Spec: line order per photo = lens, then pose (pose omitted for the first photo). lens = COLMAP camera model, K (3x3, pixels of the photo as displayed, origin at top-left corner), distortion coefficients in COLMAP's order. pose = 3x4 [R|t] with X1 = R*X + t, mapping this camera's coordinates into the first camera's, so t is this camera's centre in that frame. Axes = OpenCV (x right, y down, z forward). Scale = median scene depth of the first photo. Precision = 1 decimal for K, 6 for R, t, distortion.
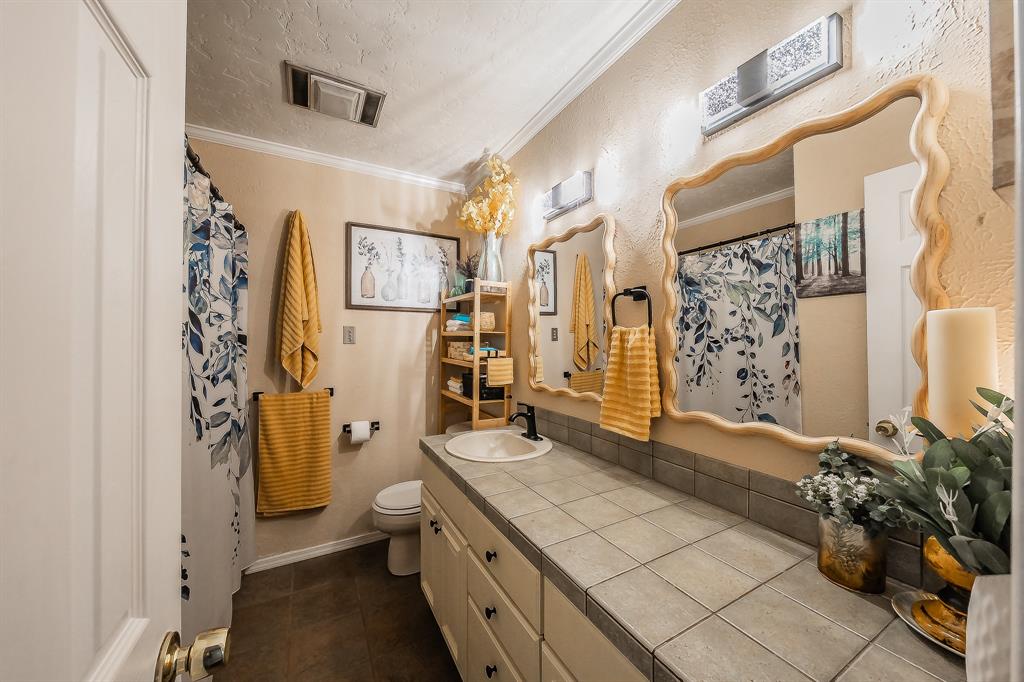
lens RADIAL K [[372.6, 0, 513.0], [0, 372.6, 337.0], [0, 0, 1]] dist [0.001022, -0.000013]
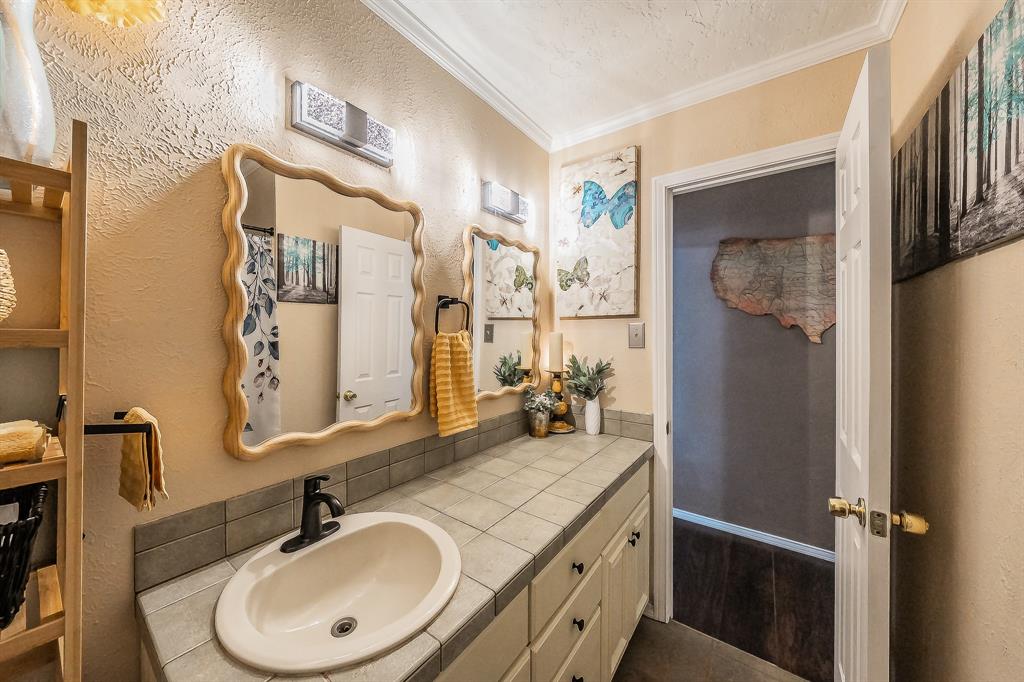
lens RADIAL K [[355.3, 0, 486.4], [0, 355.3, 331.6], [0, 0, 1]] dist [-0.012531, 0.000043]
pose [[-0.385715, -0.002246, 0.922615, -0.463110], [-0.009181, 0.999957, -0.001405, -0.019558], [-0.922572, -0.009012, -0.385719, 0.891265]]
